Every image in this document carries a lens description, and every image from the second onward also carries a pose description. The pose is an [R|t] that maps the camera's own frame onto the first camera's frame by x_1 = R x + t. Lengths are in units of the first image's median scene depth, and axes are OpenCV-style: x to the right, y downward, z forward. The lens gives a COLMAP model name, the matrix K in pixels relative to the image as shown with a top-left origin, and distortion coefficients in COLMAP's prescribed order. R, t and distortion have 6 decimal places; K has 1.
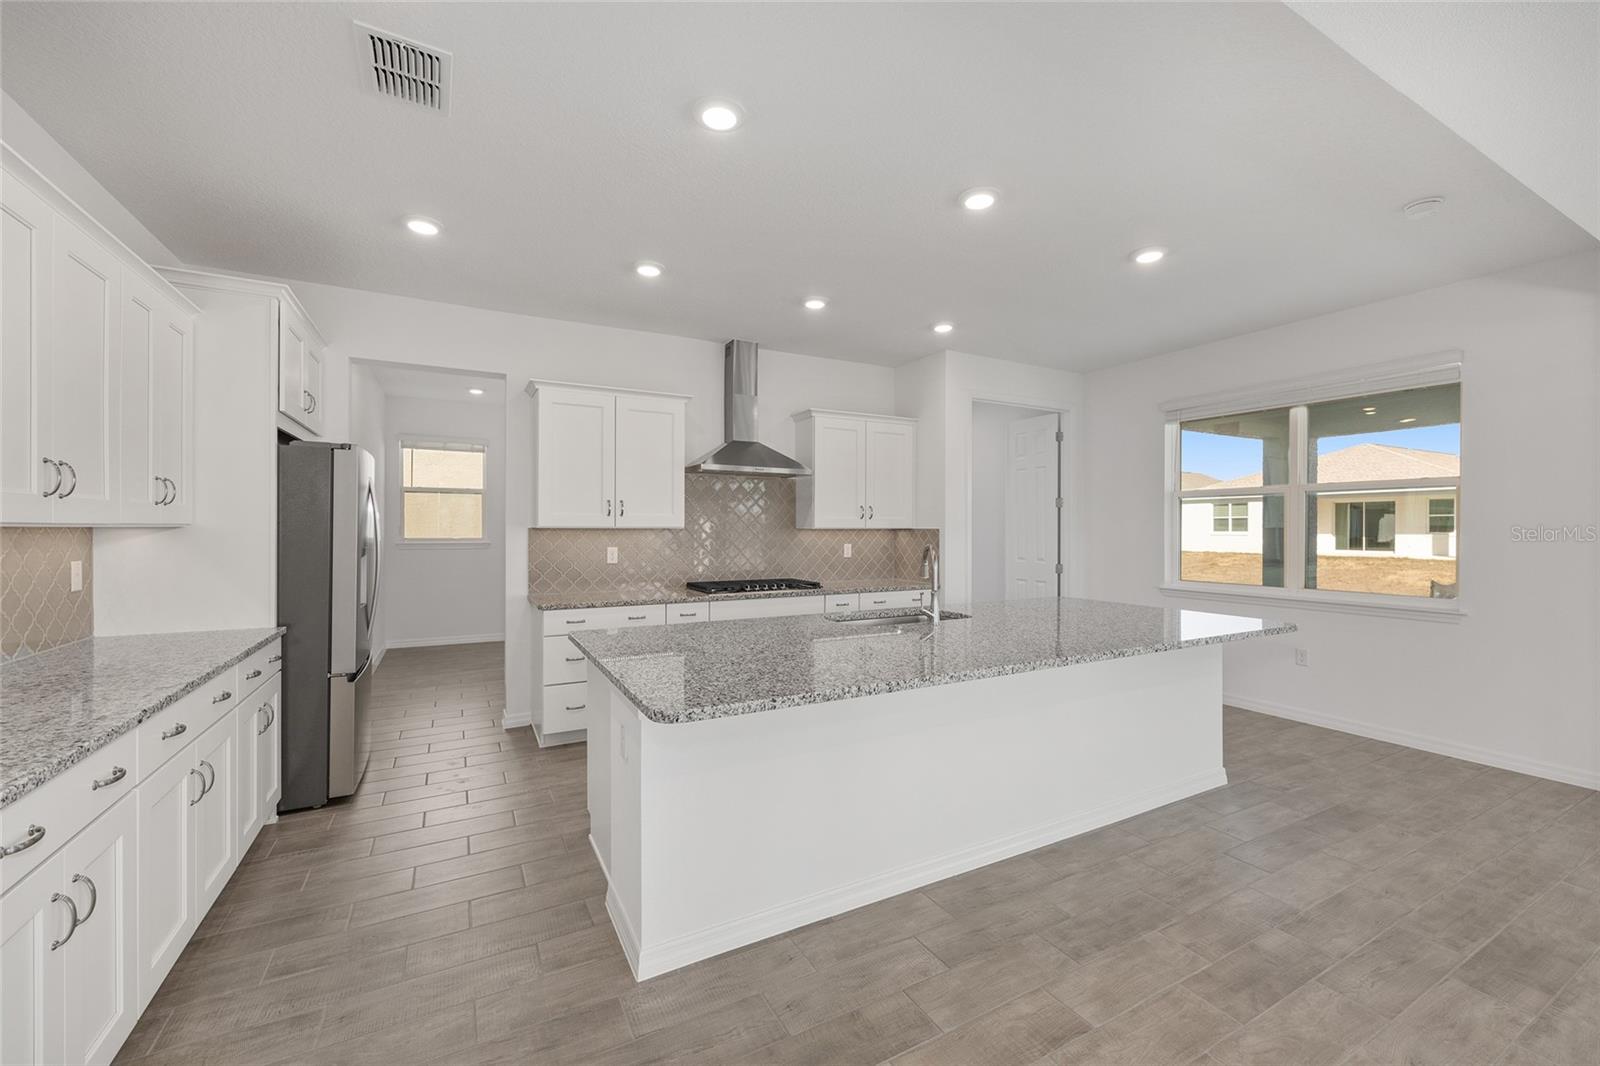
lens RADIAL K [[643.2, 0, 803.2], [0, 643.2, 529.1], [0, 0, 1]] dist [-0.005412, 0.001708]
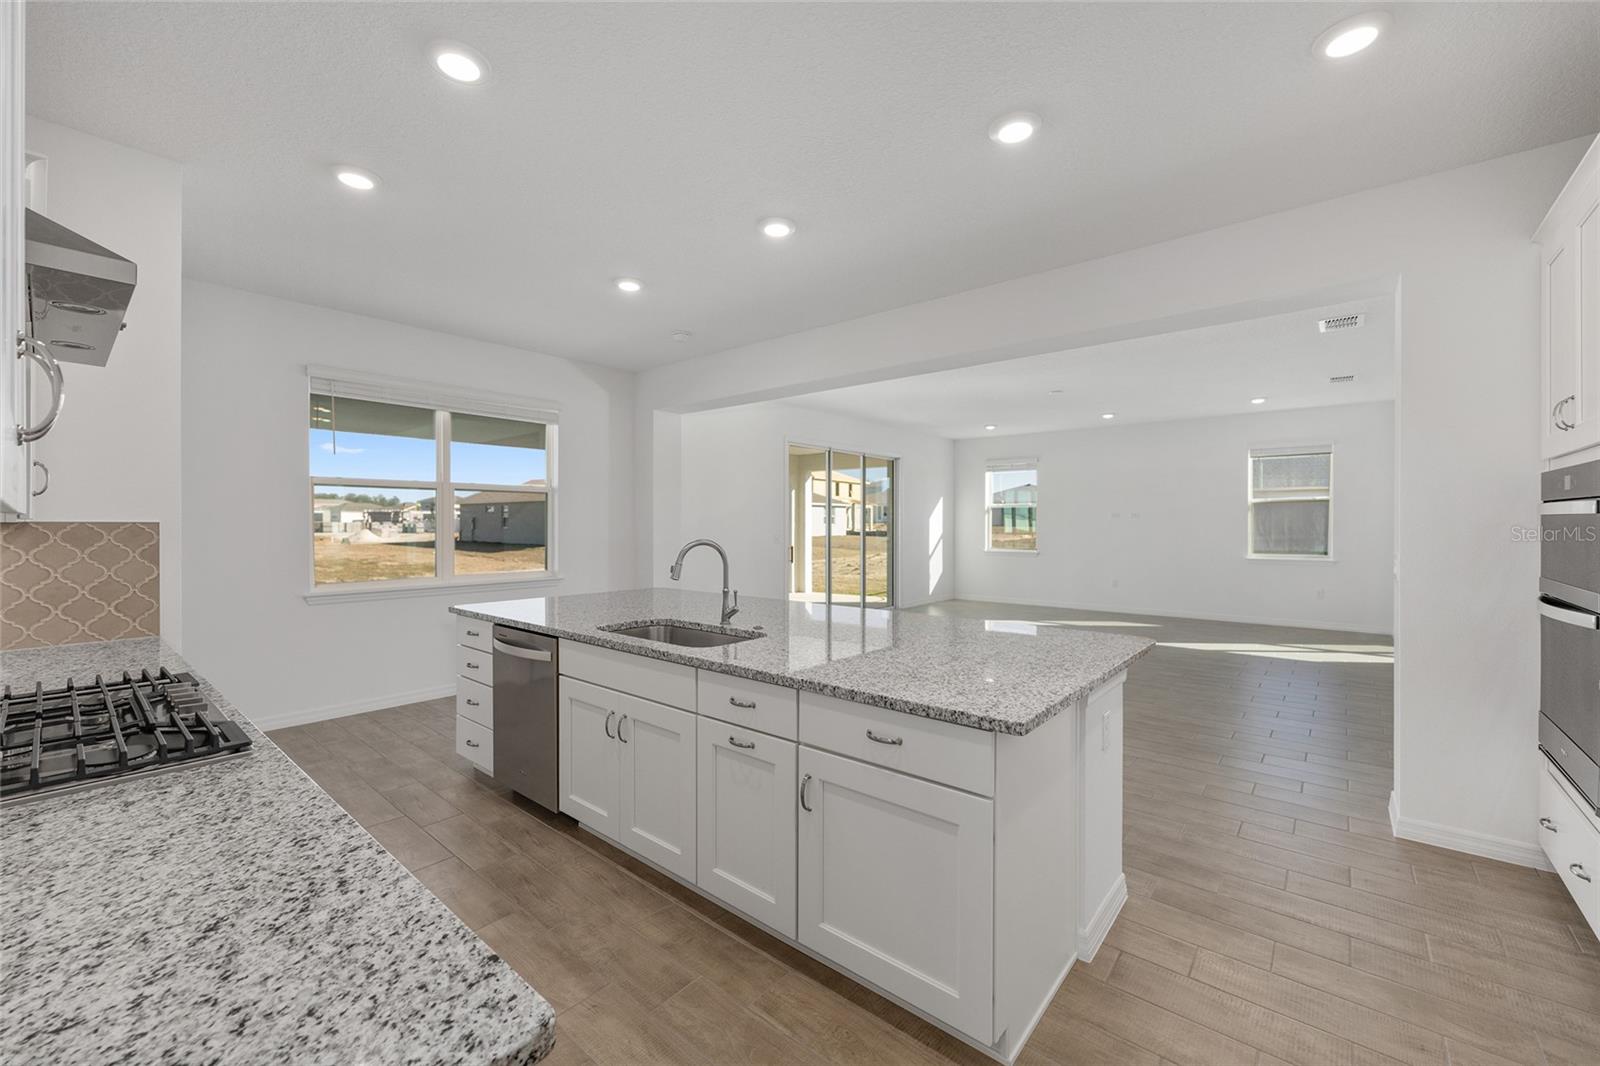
lens RADIAL K [[643.2, 0, 804.5], [0, 643.2, 526.1], [0, 0, 1]] dist [-0.005412, 0.001708]
pose [[-0.365355, -0.003848, 0.930860, -0.539445], [0.001402, 0.999988, 0.004684, 0.000982], [-0.930867, 0.003016, -0.365345, 0.934312]]
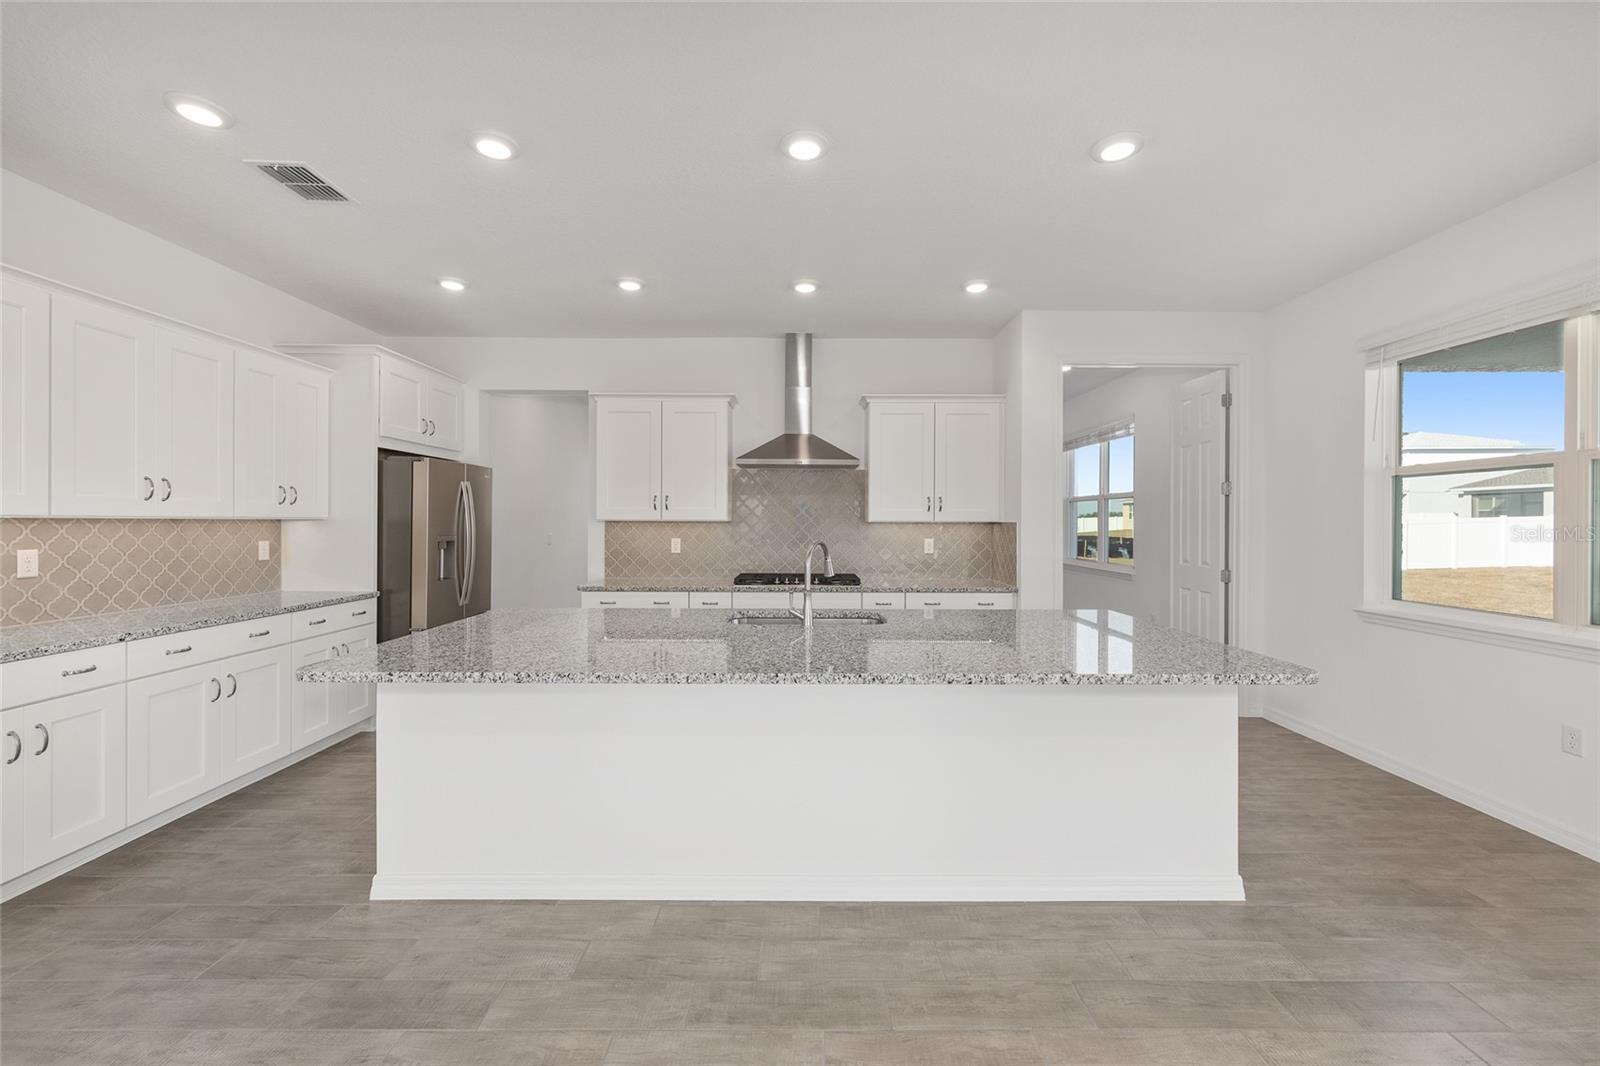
lens RADIAL K [[643.2, 0, 804.0], [0, 643.2, 525.2], [0, 0, 1]] dist [-0.005412, 0.001708]
pose [[0.880302, 0.004354, -0.474394, 0.473345], [-0.002948, 0.999989, 0.003706, 0.001136], [0.474405, -0.001864, 0.880305, 0.155652]]
